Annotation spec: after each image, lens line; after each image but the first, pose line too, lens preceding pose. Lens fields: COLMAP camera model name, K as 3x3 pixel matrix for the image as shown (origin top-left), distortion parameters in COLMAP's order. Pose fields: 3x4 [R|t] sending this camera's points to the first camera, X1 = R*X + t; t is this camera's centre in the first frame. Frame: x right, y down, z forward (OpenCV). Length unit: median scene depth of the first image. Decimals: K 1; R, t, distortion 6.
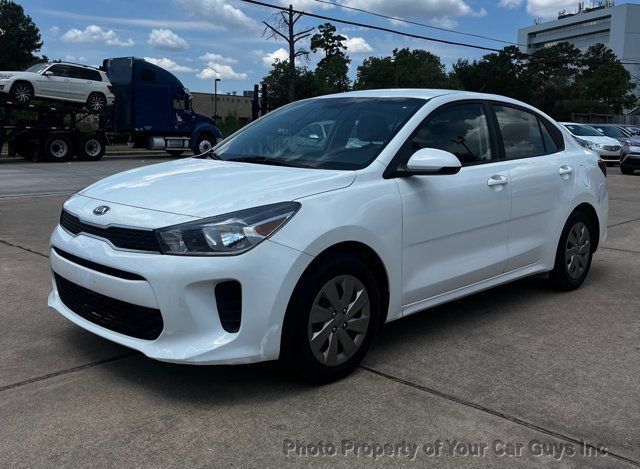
lens RADIAL K [[601.2, 0, 319.1], [0, 601.2, 234.6], [0, 0, 1]] dist [0.094055, 0.000022]
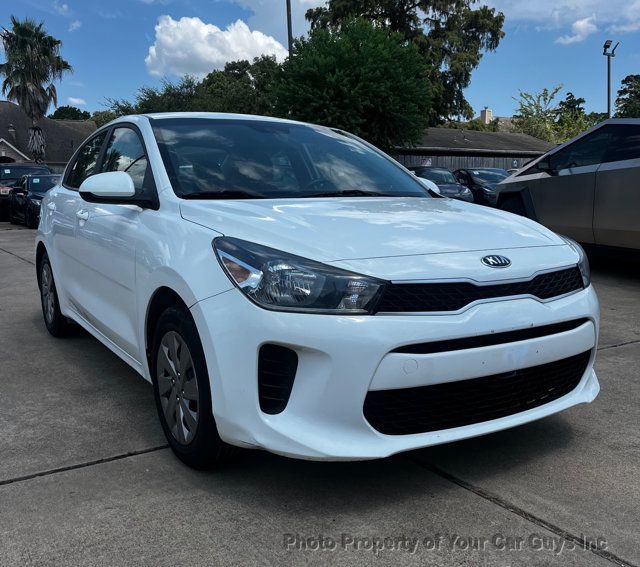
lens RADIAL K [[609.5, 0, 307.0], [0, 609.5, 307.0], [0, 0, 1]] dist [0.023470, -0.023561]
pose [[0.270385, -0.200110, 0.941726, -1.109198], [0.167797, 0.972984, 0.158575, -0.139389], [-0.948017, 0.115142, 0.296658, 1.007843]]
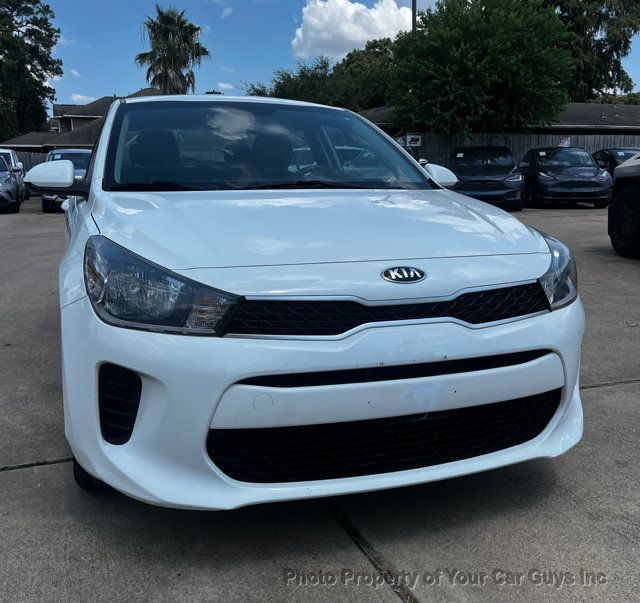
lens RADIAL K [[626.0, 0, 296.5], [0, 626.0, 303.8], [0, 0, 1]] dist [0.027233, -0.020404]
pose [[0.473058, -0.198836, 0.858301, -0.916538], [0.158552, 0.977508, 0.139065, -0.111159], [-0.866647, 0.070299, 0.493944, 0.802449]]
